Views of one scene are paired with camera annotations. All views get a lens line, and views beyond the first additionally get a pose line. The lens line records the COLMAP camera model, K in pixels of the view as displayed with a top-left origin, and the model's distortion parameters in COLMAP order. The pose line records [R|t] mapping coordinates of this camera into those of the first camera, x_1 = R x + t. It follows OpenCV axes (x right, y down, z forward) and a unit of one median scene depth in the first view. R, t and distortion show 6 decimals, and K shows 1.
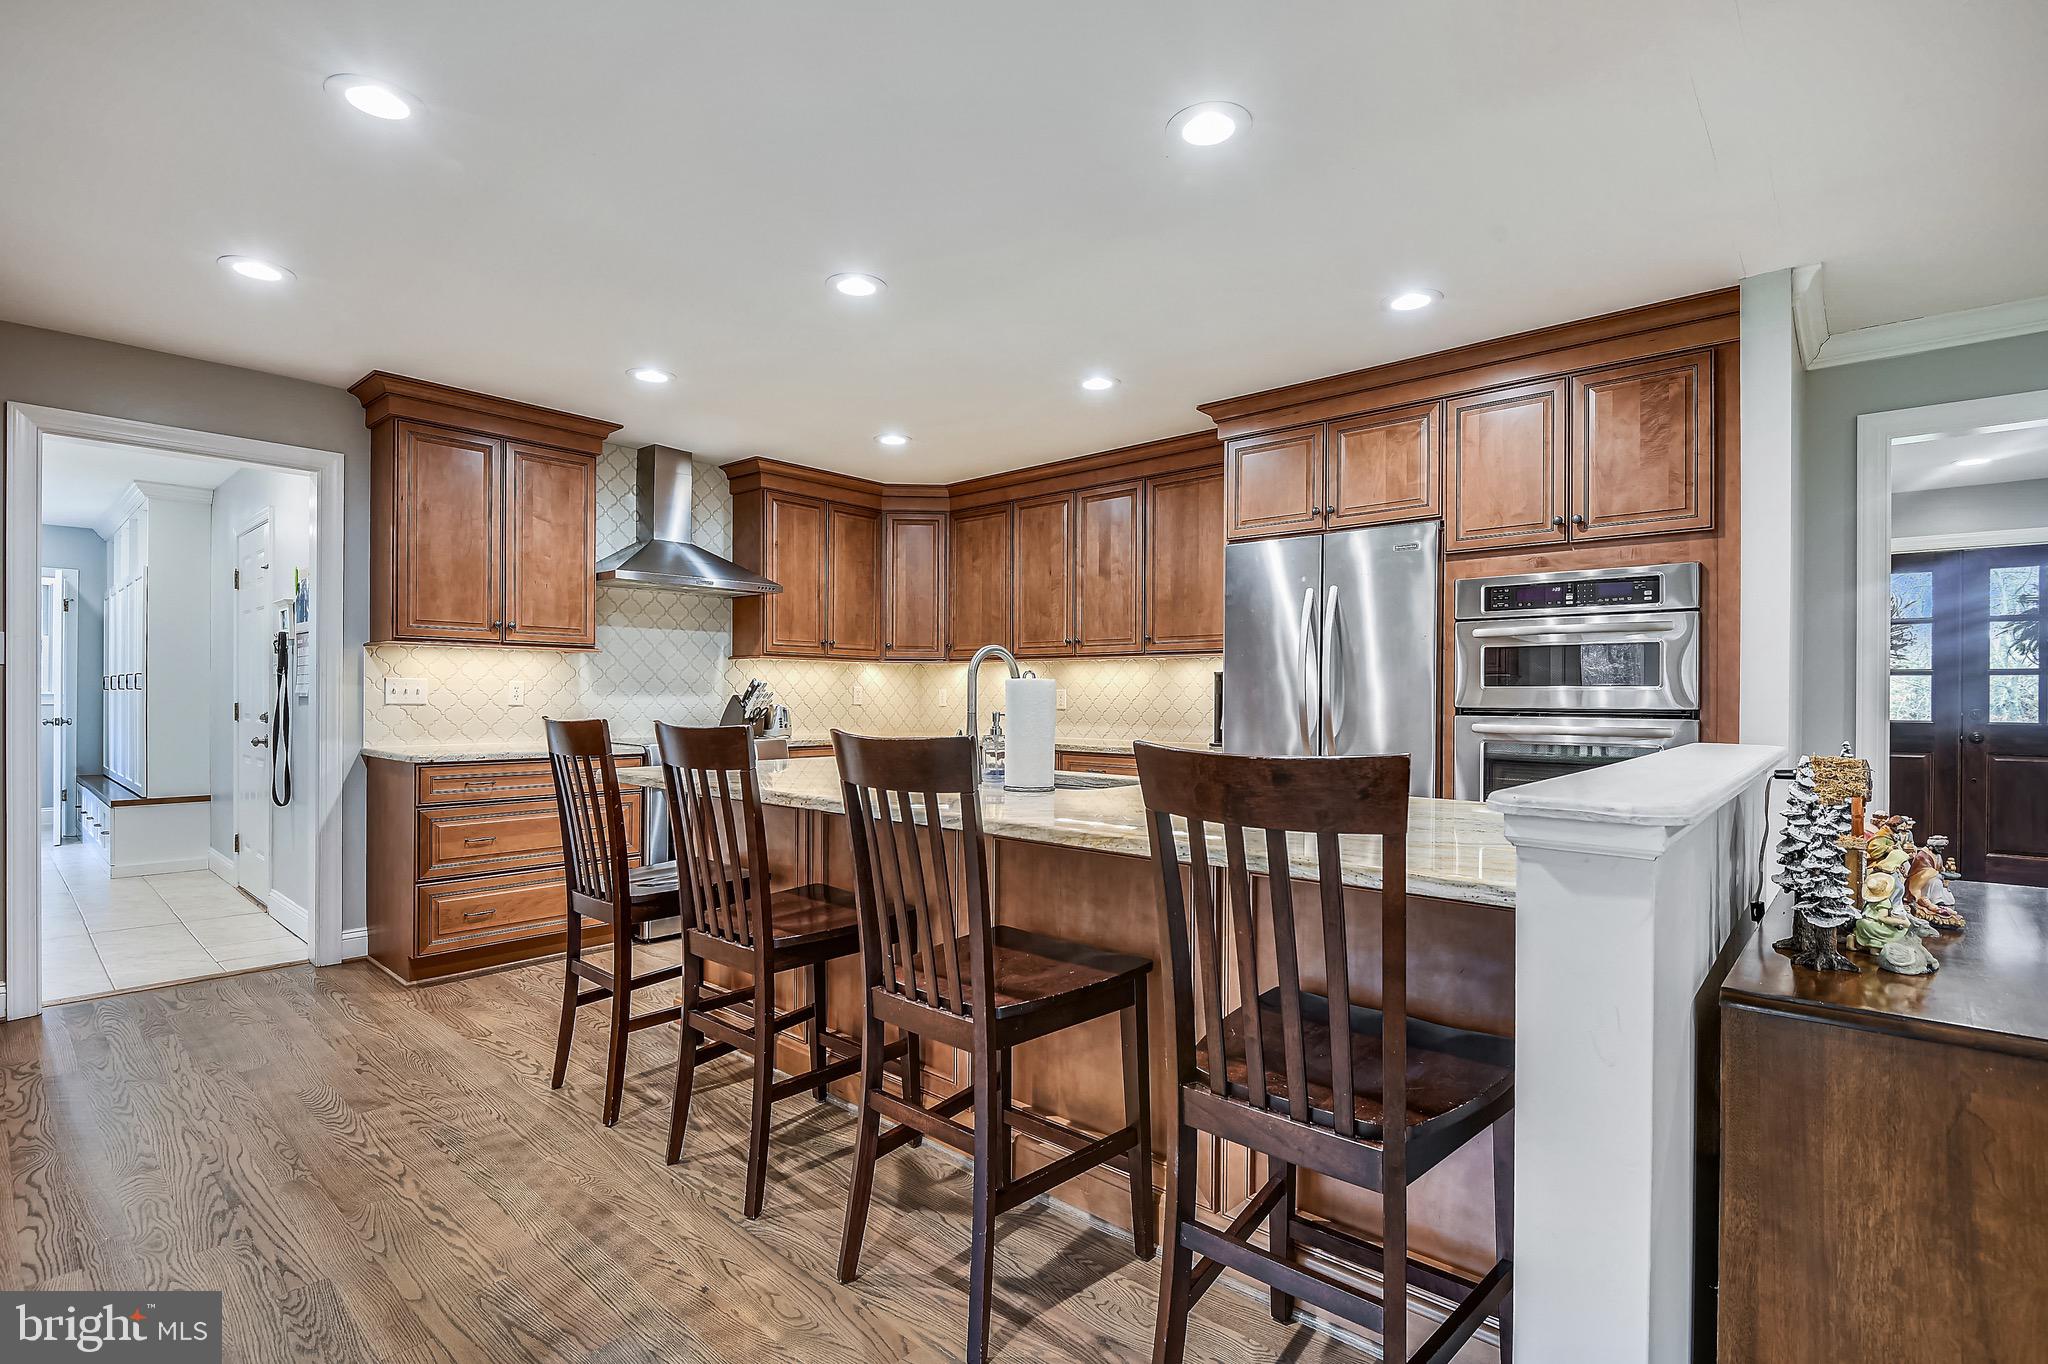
lens RADIAL K [[943.9, 0, 1025.6], [0, 943.9, 693.6], [0, 0, 1]] dist [0.000907, 0.000506]
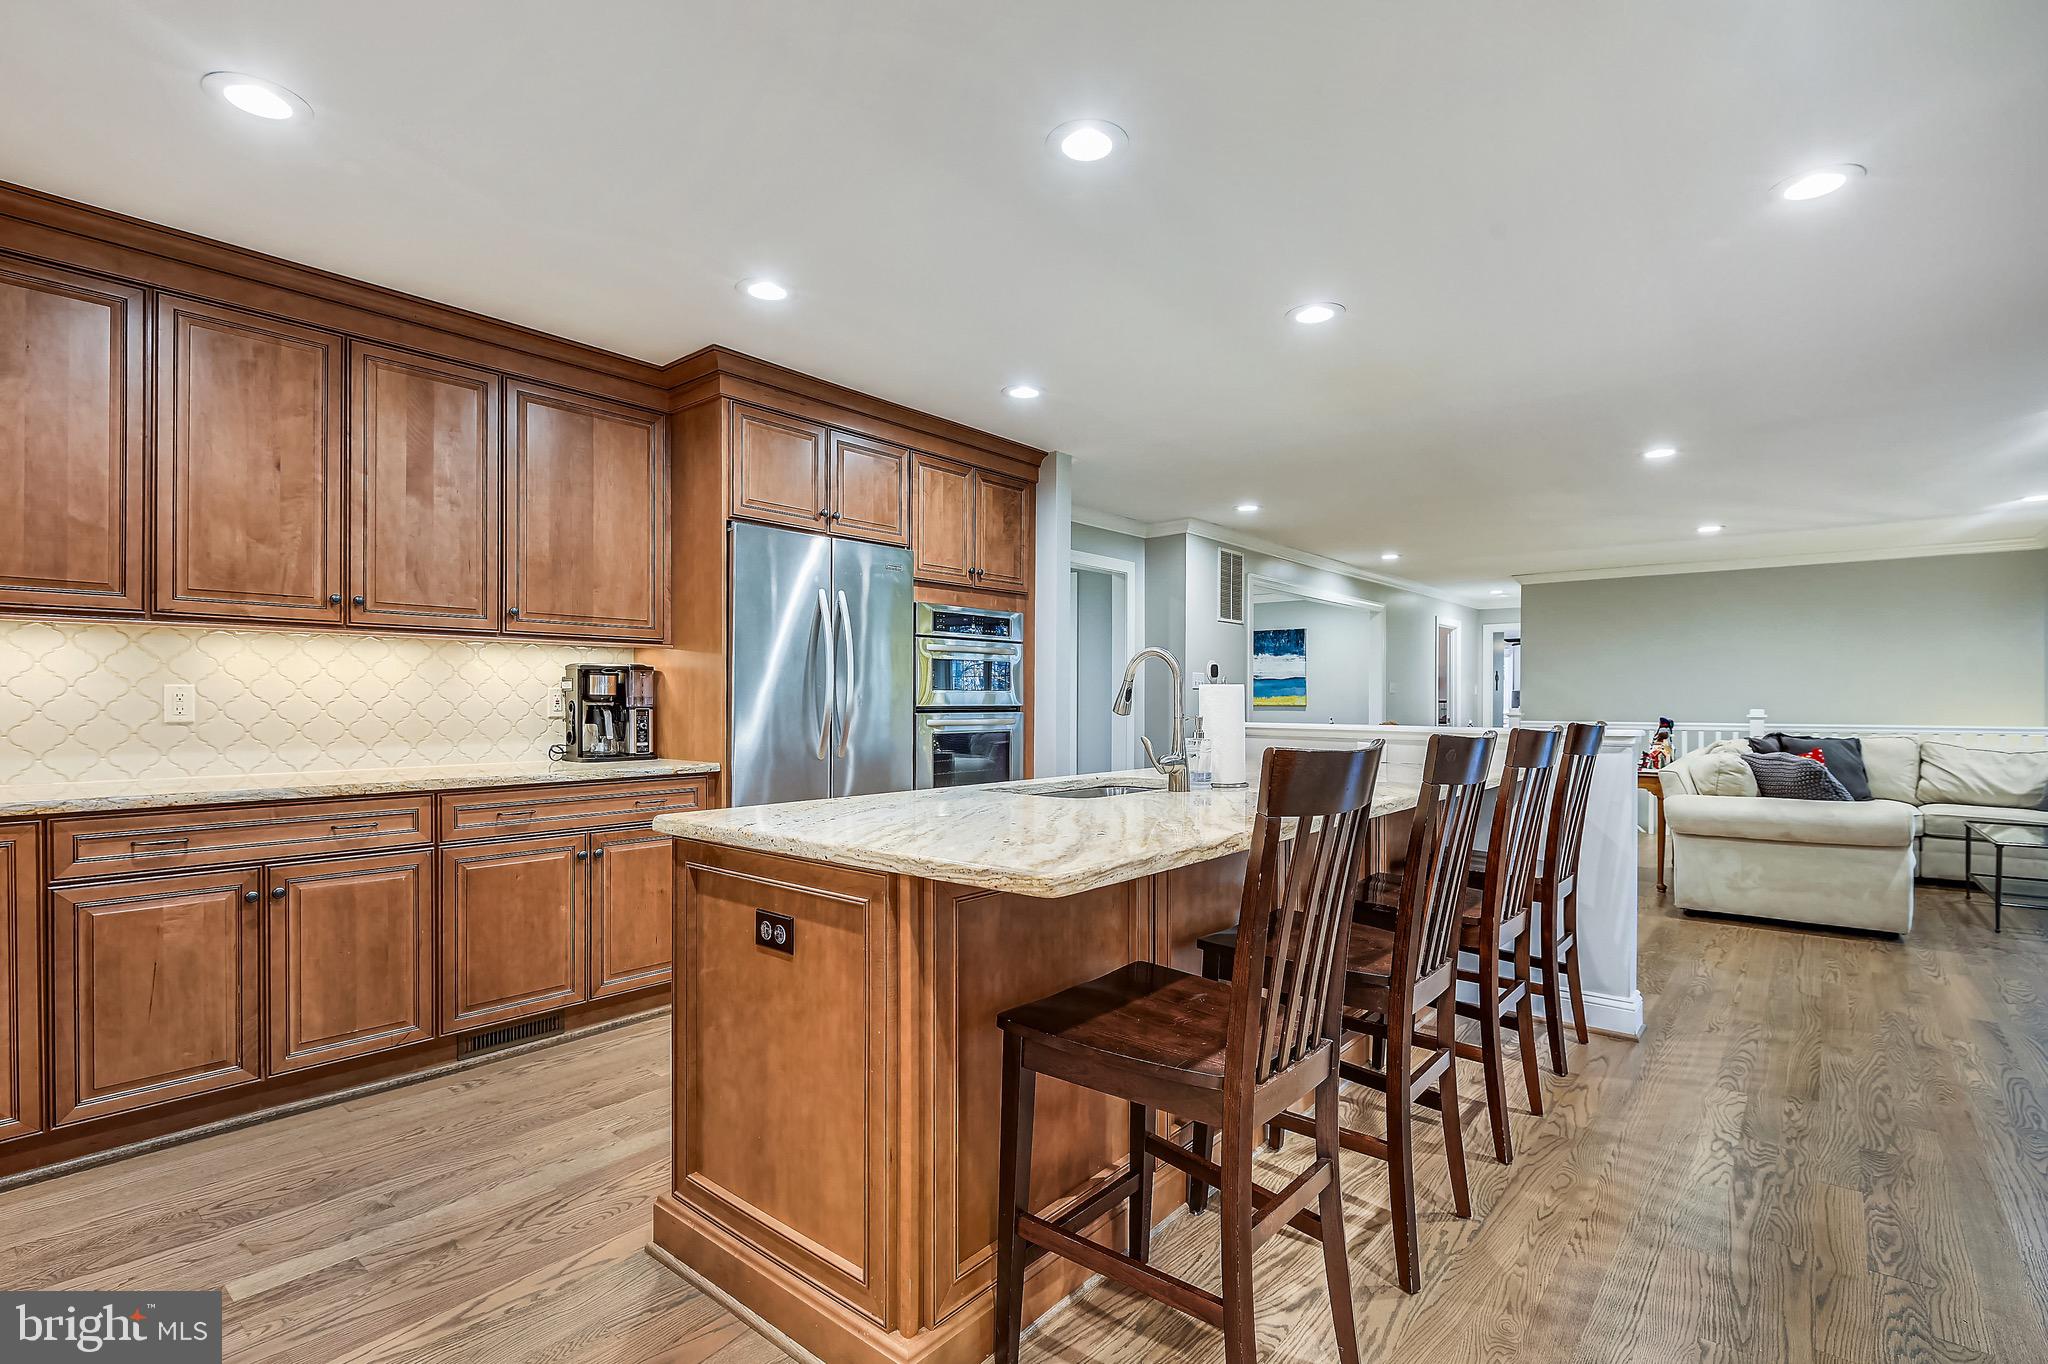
lens RADIAL K [[943.9, 0, 1024.9], [0, 943.9, 695.0], [0, 0, 1]] dist [0.000907, 0.000506]
pose [[-0.012952, -0.003366, 0.999910, -0.622053], [-0.006948, 0.999970, 0.003276, -0.004105], [-0.999892, -0.006905, -0.012975, 0.713627]]
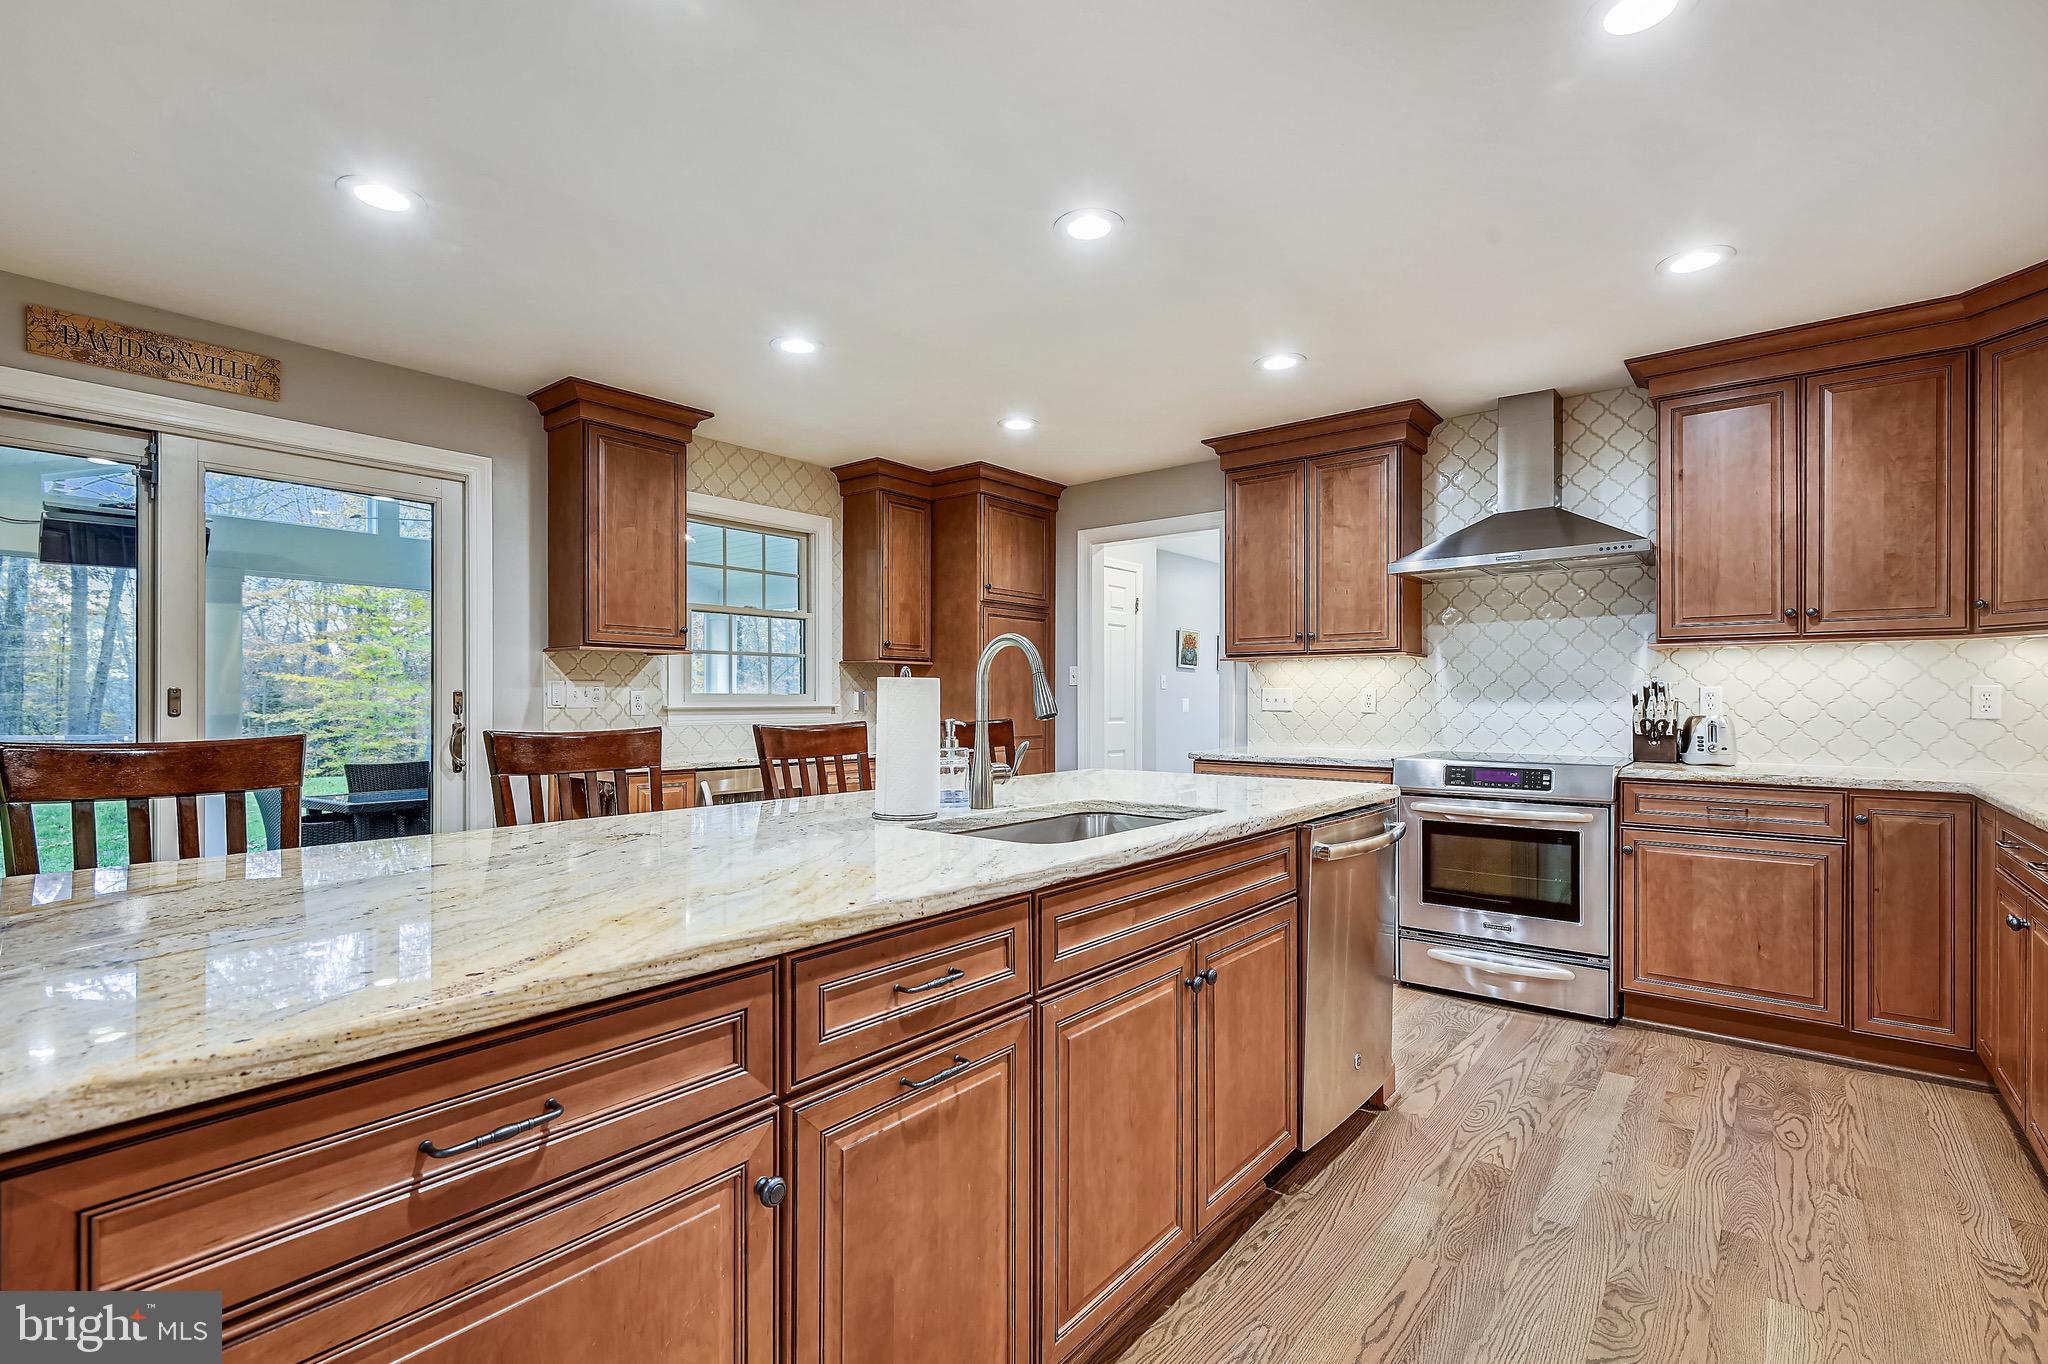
lens RADIAL K [[943.9, 0, 1023.3], [0, 943.9, 698.1], [0, 0, 1]] dist [0.000907, 0.000506]
pose [[0.041492, -0.009667, -0.999092, 0.463184], [0.002432, 0.999951, -0.009574, 0.005624], [0.999136, -0.002032, 0.041513, 0.610844]]
